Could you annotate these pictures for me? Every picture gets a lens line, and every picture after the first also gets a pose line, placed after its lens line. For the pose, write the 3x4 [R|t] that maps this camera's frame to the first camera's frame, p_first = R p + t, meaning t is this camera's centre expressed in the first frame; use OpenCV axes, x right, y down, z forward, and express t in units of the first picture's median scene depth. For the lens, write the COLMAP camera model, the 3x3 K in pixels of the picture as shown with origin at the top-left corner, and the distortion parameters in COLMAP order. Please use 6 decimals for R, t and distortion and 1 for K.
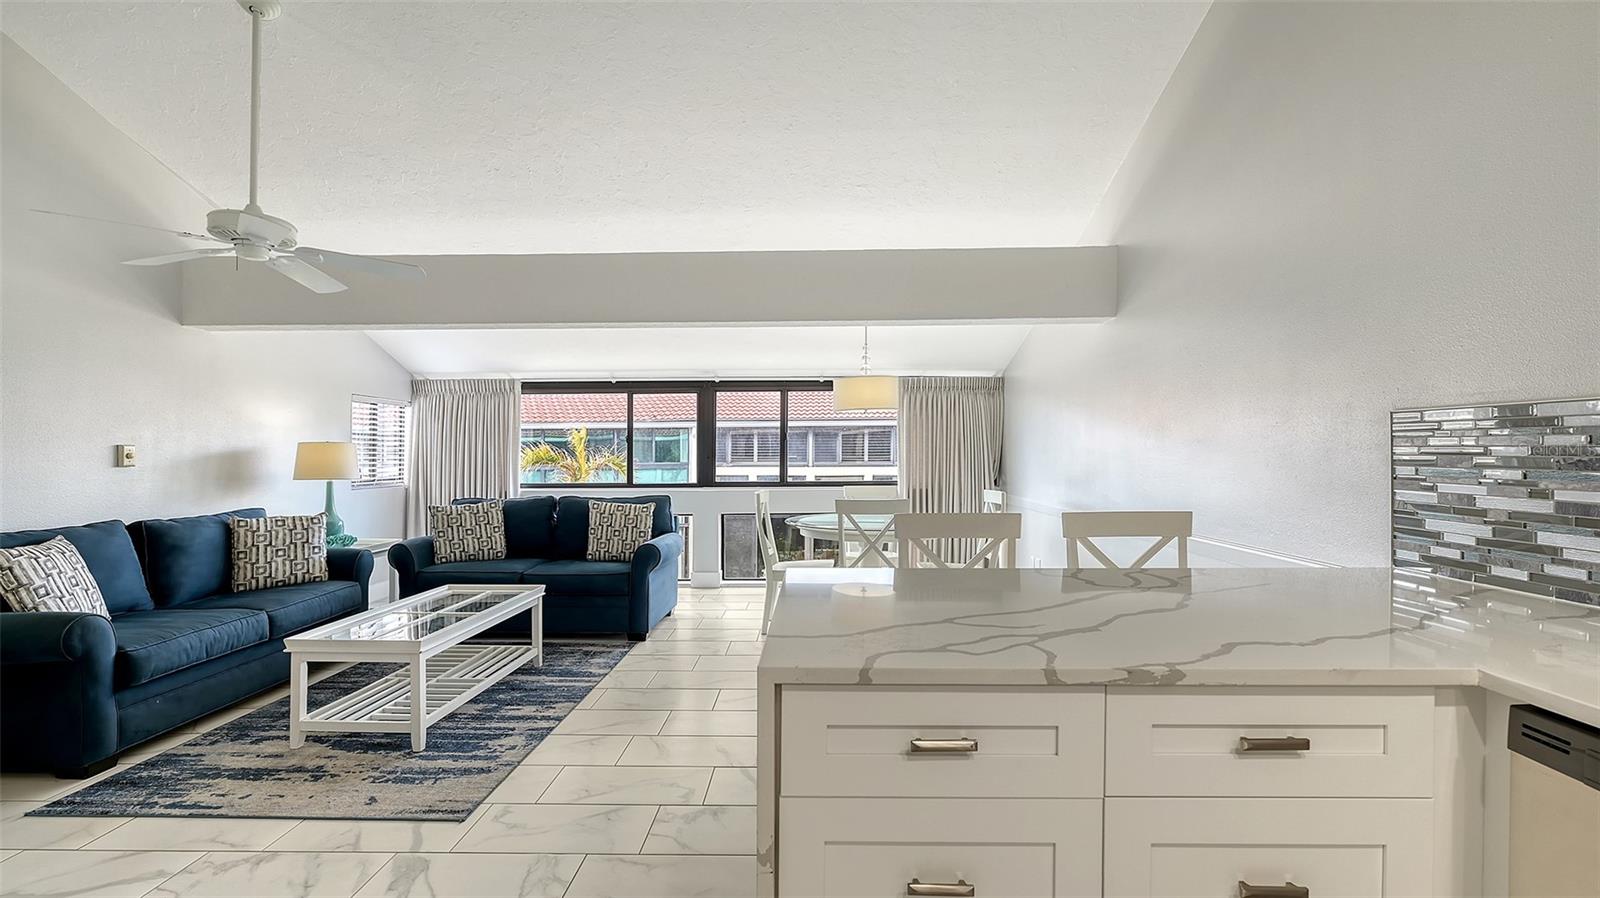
lens RADIAL K [[690.2, 0, 796.6], [0, 690.2, 451.2], [0, 0, 1]] dist [-0.002023, -0.000093]
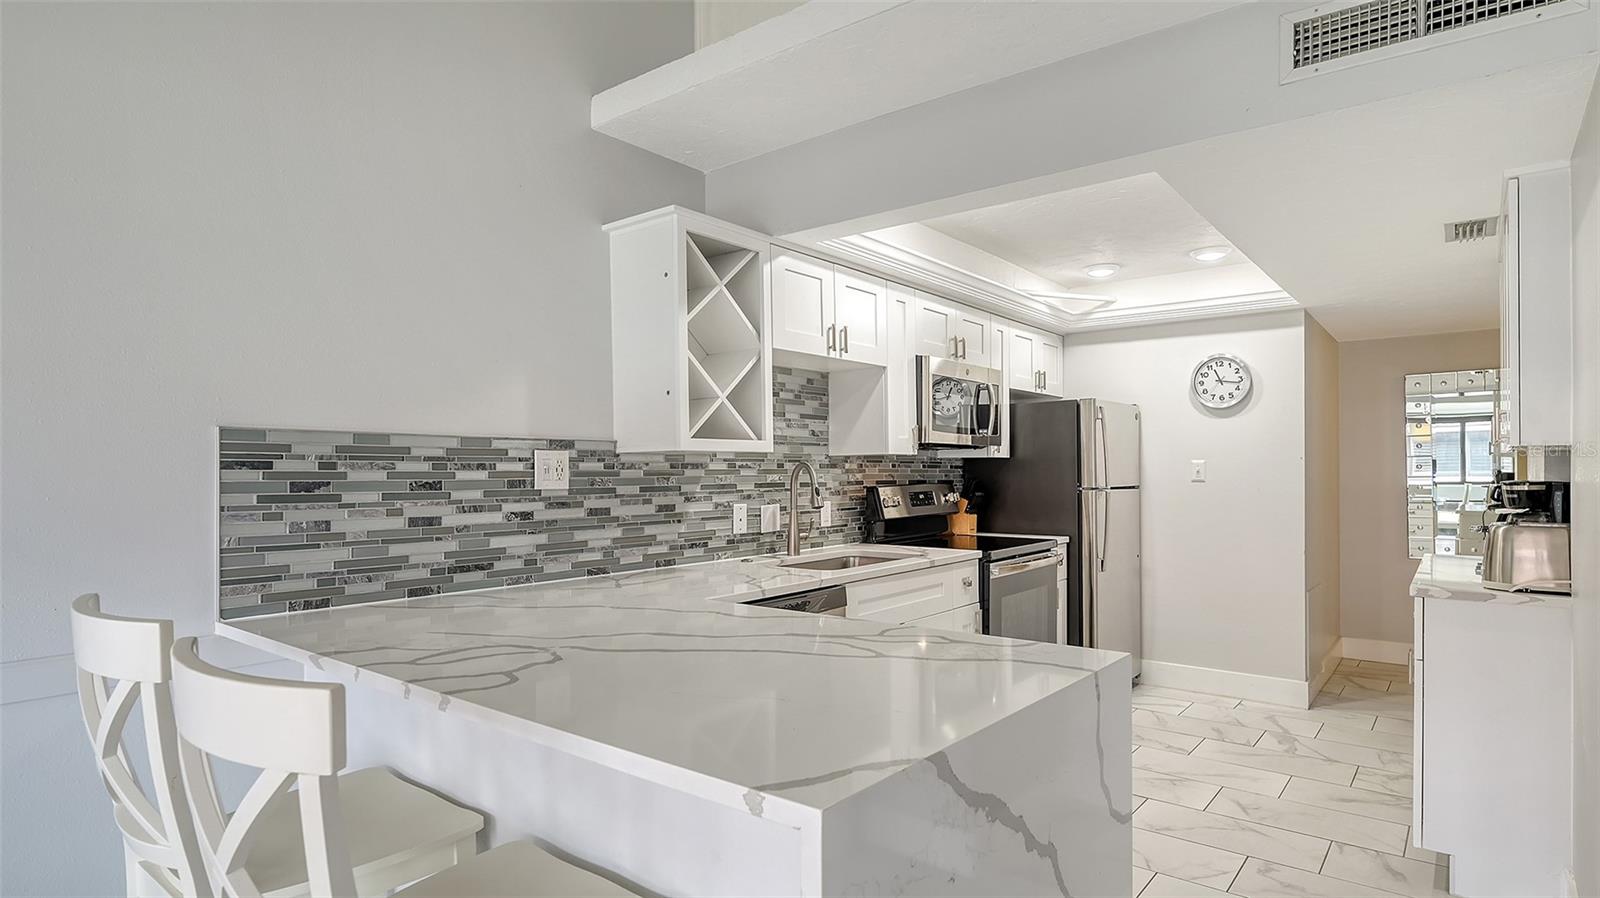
lens RADIAL K [[845.1, 0, 808.0], [0, 845.1, 480.5], [0, 0, 1]] dist [-0.002498, -0.000157]
pose [[-0.798758, 0.003011, 0.601646, -0.158784], [0.008853, 0.999938, 0.006750, 0.002347], [-0.601588, 0.010718, -0.798735, 0.811757]]
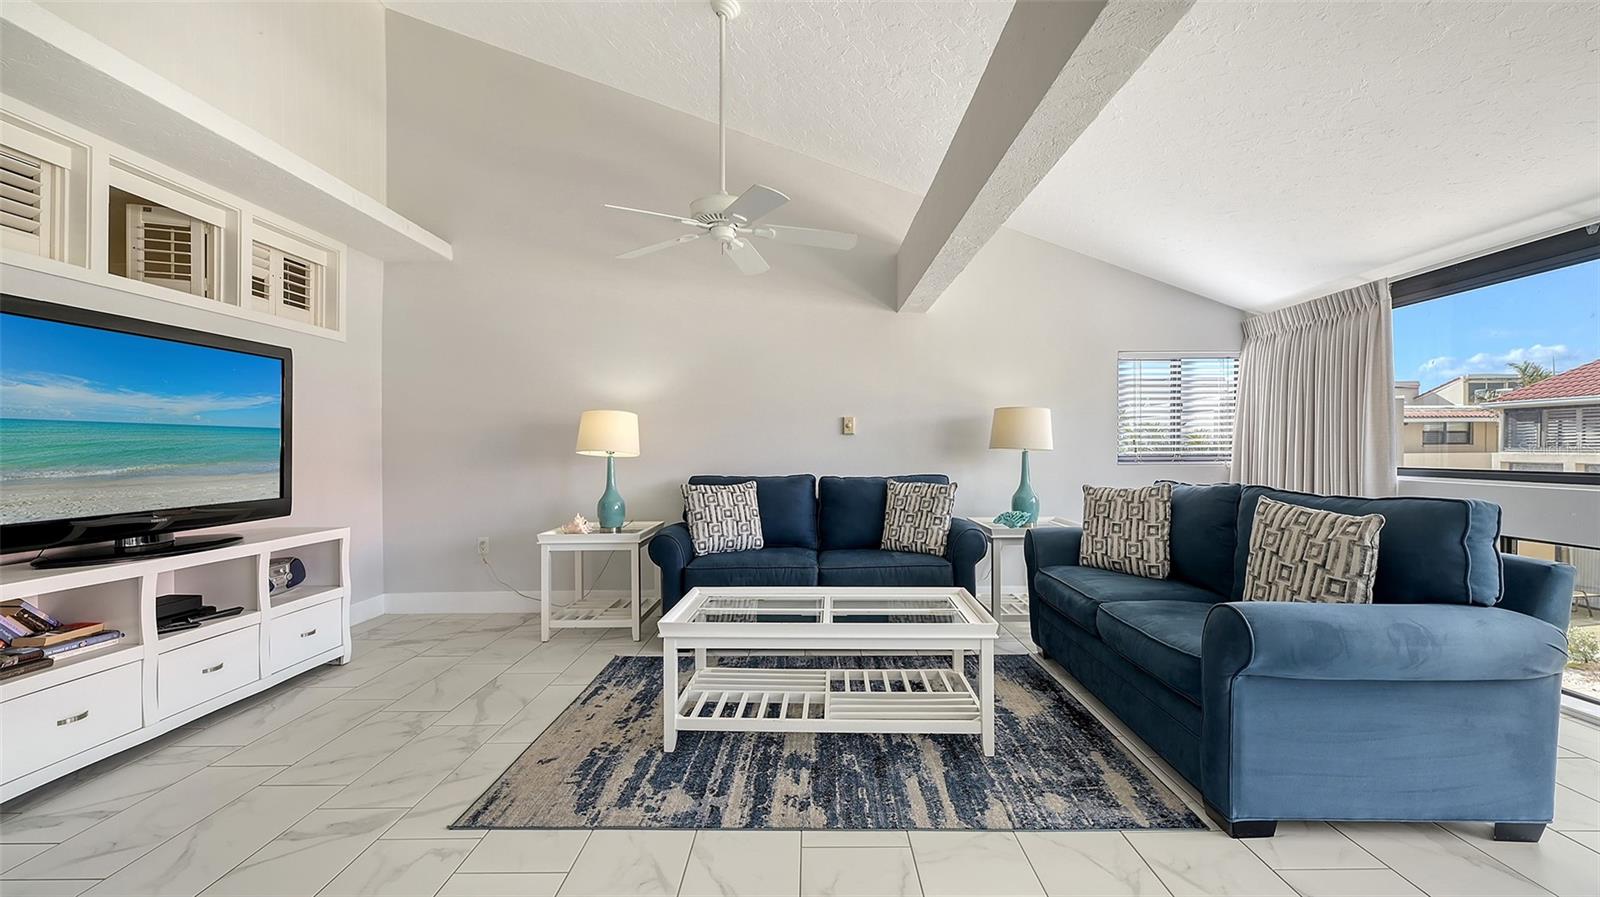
lens RADIAL K [[645.7, 0, 806.0], [0, 645.7, 454.5], [0, 0, 1]] dist [-0.000071, -0.000263]
pose [[0.020909, 0.013981, -0.999684, 0.217332], [0.010184, 0.999847, 0.014196, 0.046710], [0.999730, -0.010478, 0.020764, 0.983400]]
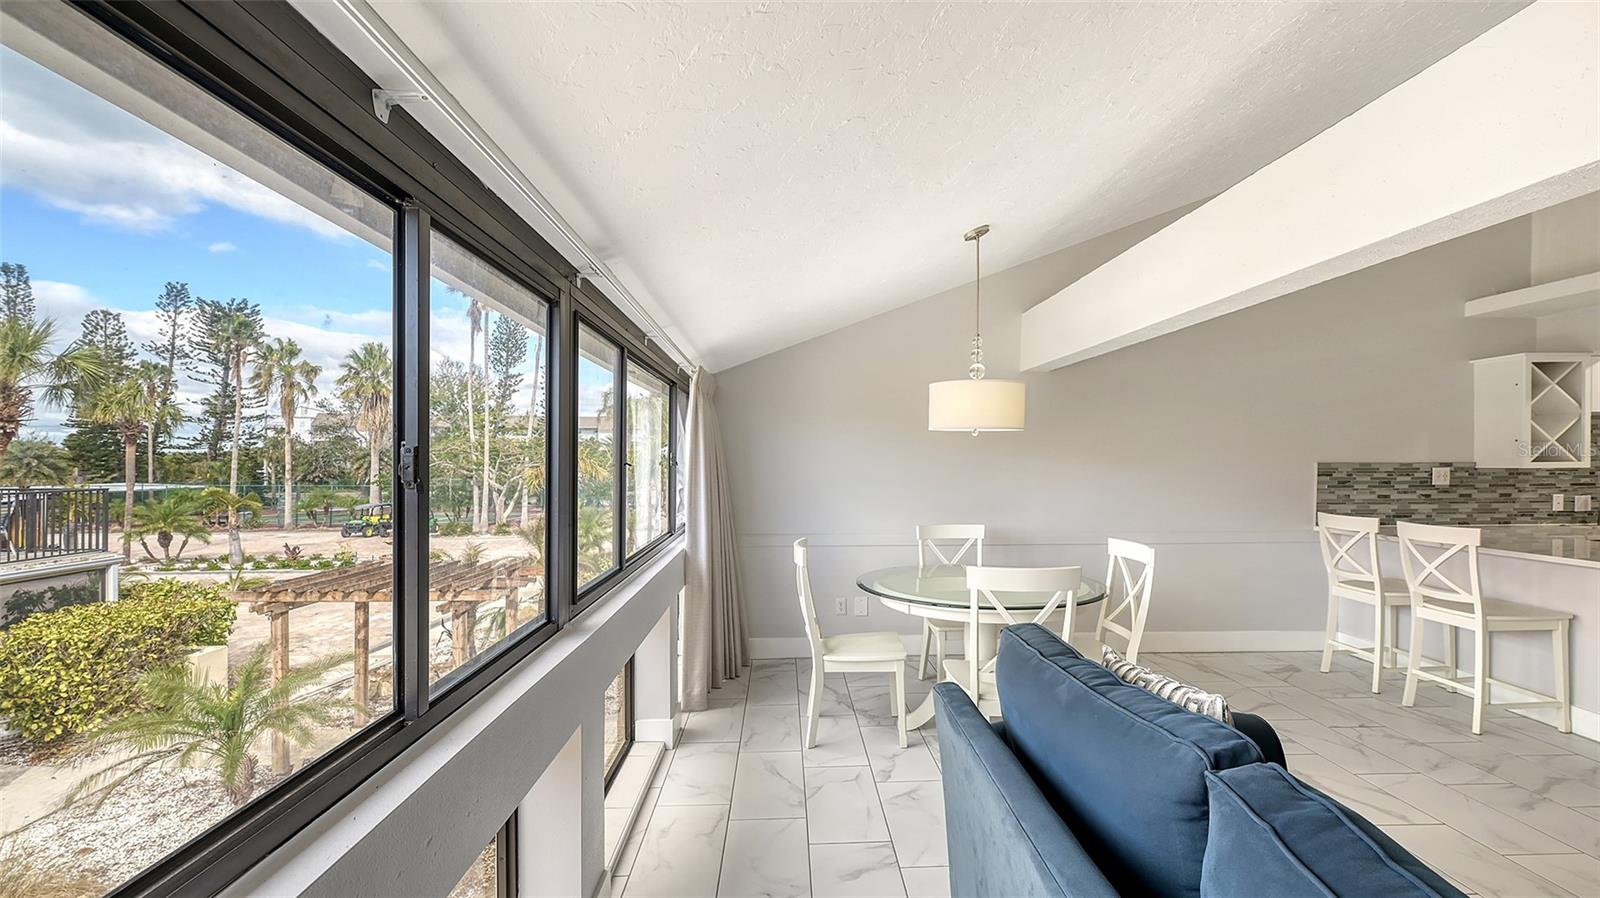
lens RADIAL K [[662.3, 0, 803.4], [0, 662.3, 473.3], [0, 0, 1]] dist [-0.000276, -0.000025]
pose [[-0.053191, -0.014525, 0.998479, -0.812810], [0.004387, 0.999881, 0.014779, -0.036684], [-0.998575, 0.005166, -0.053121, 1.738253]]
